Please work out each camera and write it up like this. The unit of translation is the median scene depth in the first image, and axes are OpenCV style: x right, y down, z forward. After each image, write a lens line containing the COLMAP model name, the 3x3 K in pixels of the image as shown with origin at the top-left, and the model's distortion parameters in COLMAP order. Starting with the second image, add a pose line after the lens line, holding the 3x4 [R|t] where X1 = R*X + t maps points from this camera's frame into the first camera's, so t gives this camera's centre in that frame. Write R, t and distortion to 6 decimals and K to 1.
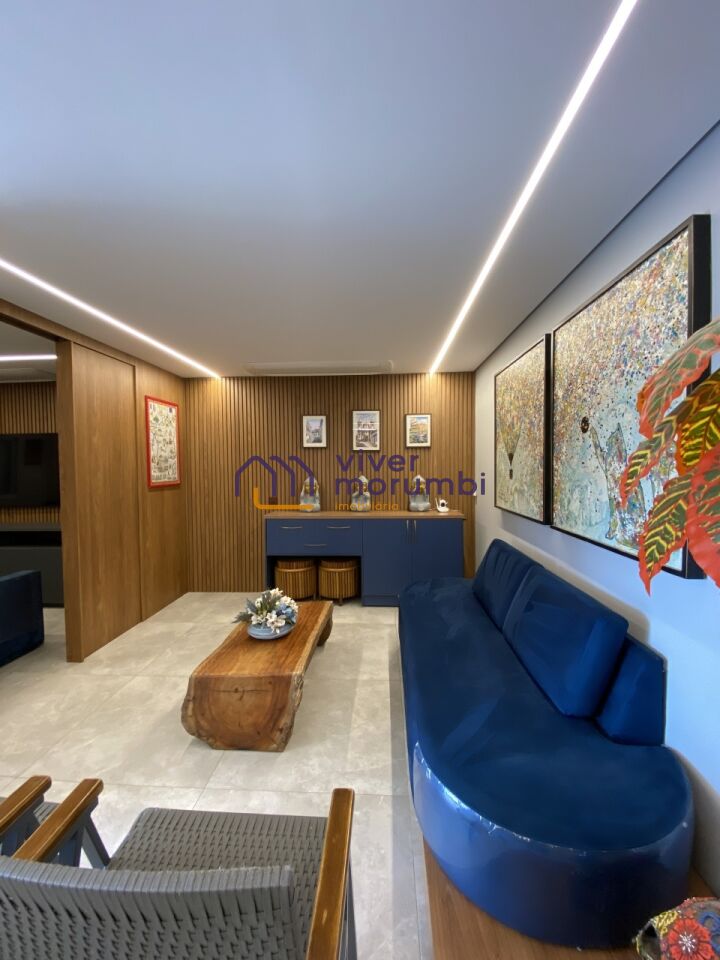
lens RADIAL K [[390.1, 0, 374.7], [0, 390.1, 479.2], [0, 0, 1]] dist [0.003165, -0.013347]
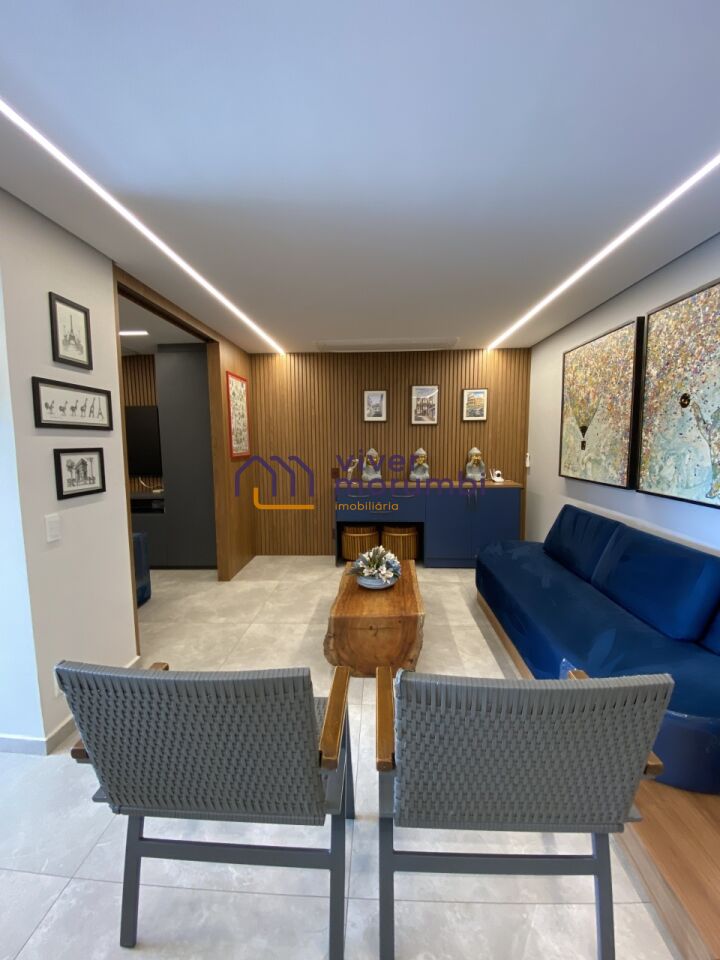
lens RADIAL K [[390.1, 0, 371.5], [0, 390.1, 480.5], [0, 0, 1]] dist [0.003165, -0.013347]
pose [[0.999997, 0.001335, 0.002236, -0.235223], [-0.001483, 0.997732, 0.067290, 0.012428], [-0.002141, -0.067293, 0.997731, -0.093653]]
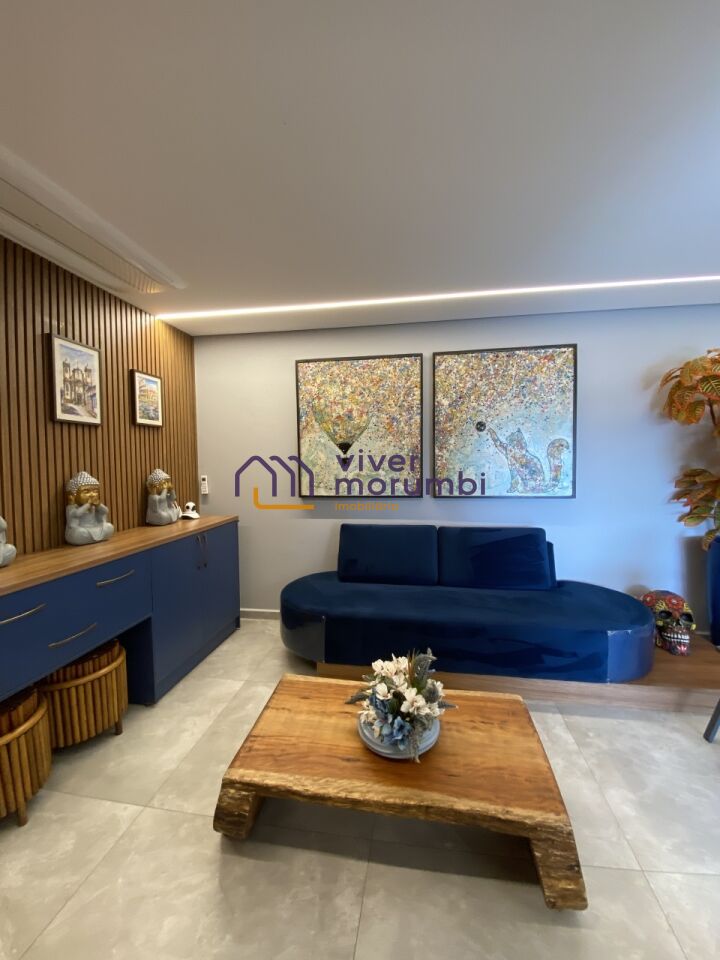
lens RADIAL K [[411.4, 0, 341.8], [0, 411.4, 482.5], [0, 0, 1]] dist [0.050652, -0.000082]
pose [[0.110591, -0.038733, 0.993111, -0.746956], [0.047354, 0.998311, 0.033662, 0.003892], [-0.992737, 0.043305, 0.112238, 0.846679]]
